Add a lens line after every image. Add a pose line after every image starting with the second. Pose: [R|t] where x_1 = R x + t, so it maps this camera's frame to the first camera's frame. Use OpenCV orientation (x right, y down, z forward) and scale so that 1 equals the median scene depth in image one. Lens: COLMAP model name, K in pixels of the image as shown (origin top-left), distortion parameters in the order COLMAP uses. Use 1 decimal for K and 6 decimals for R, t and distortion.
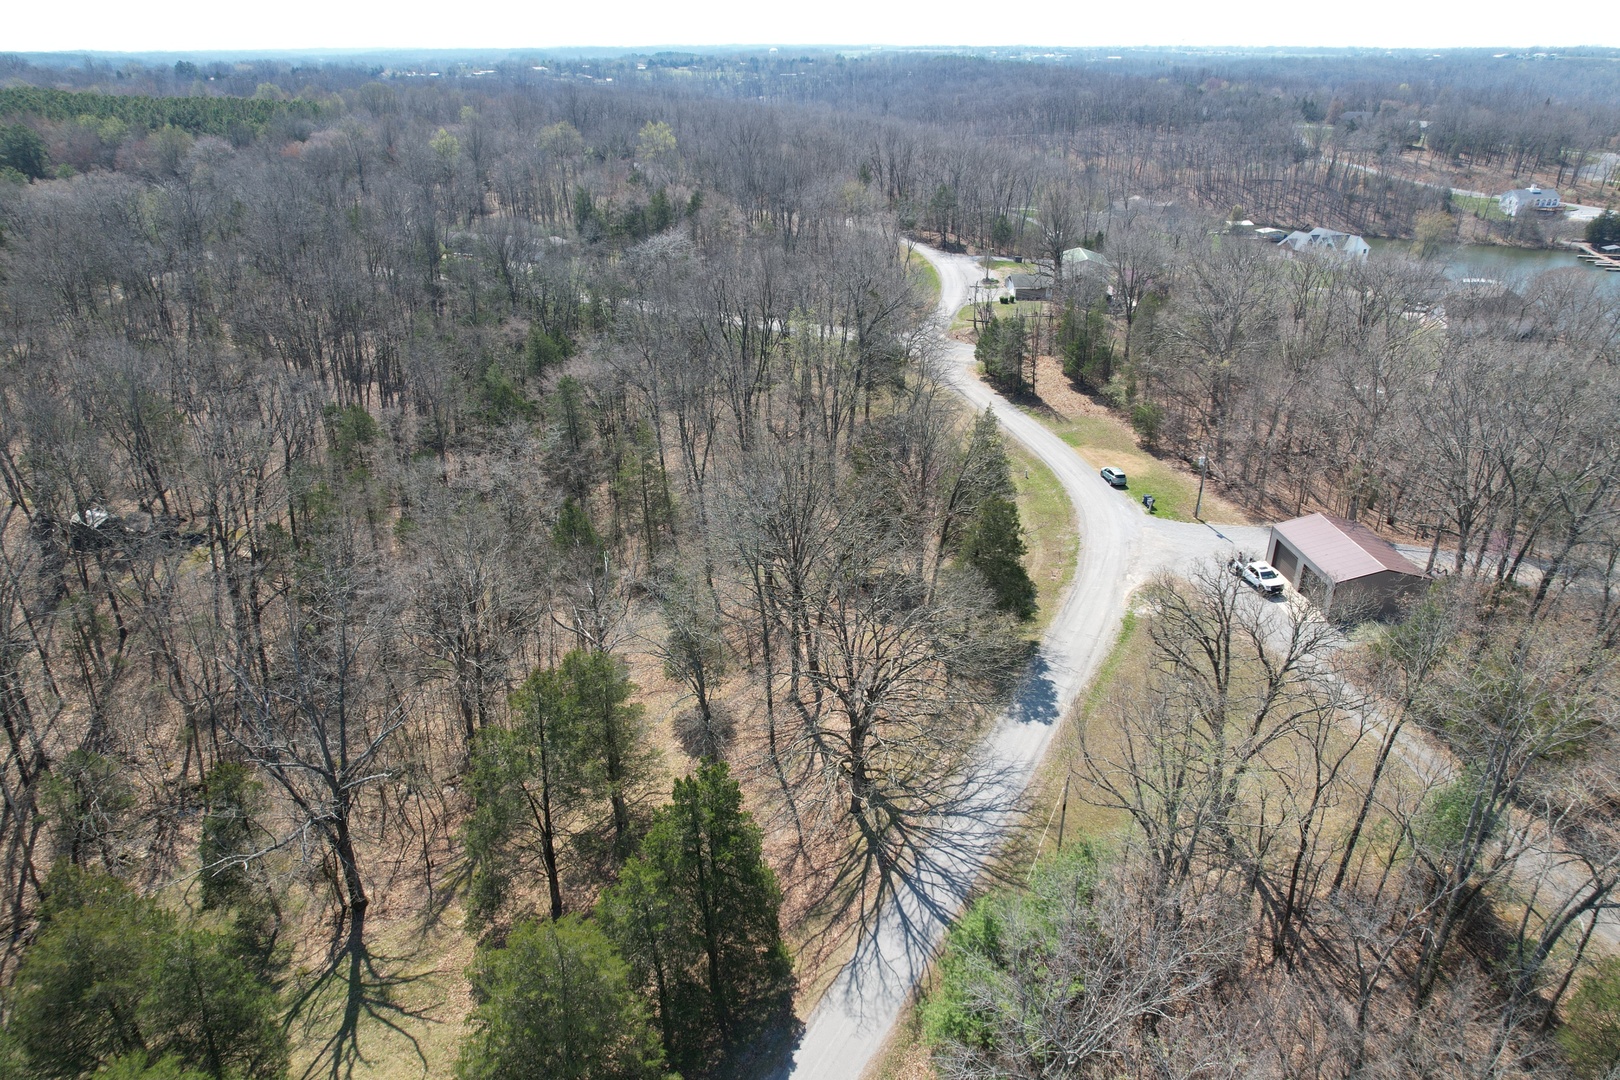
lens RADIAL K [[1033.3, 0, 813.5], [0, 1033.3, 546.5], [0, 0, 1]] dist [-0.084171, 0.078171]
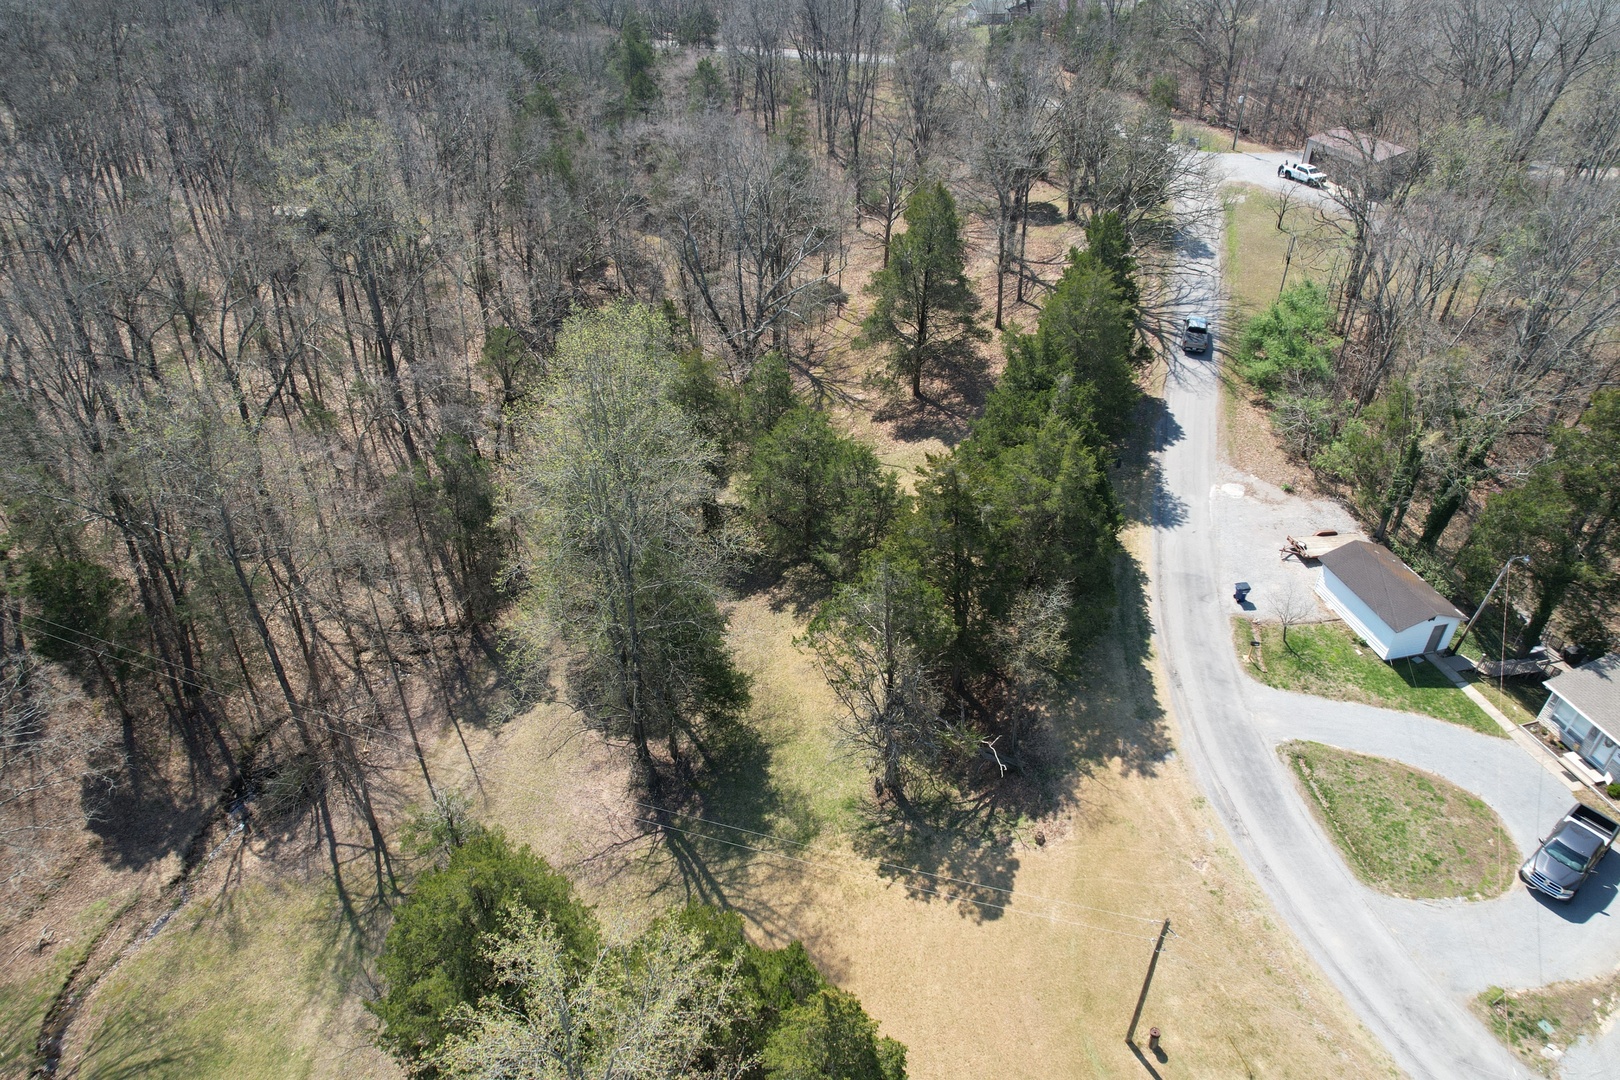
lens RADIAL K [[1034.1, 0, 804.1], [0, 1034.1, 495.7], [0, 0, 1]] dist [-0.038033, 0.000366]
pose [[0.982240, -0.101084, 0.158069, -0.561529], [0.080957, 0.988338, 0.128972, 0.265644], [-0.169263, -0.113885, 0.978969, -0.297112]]
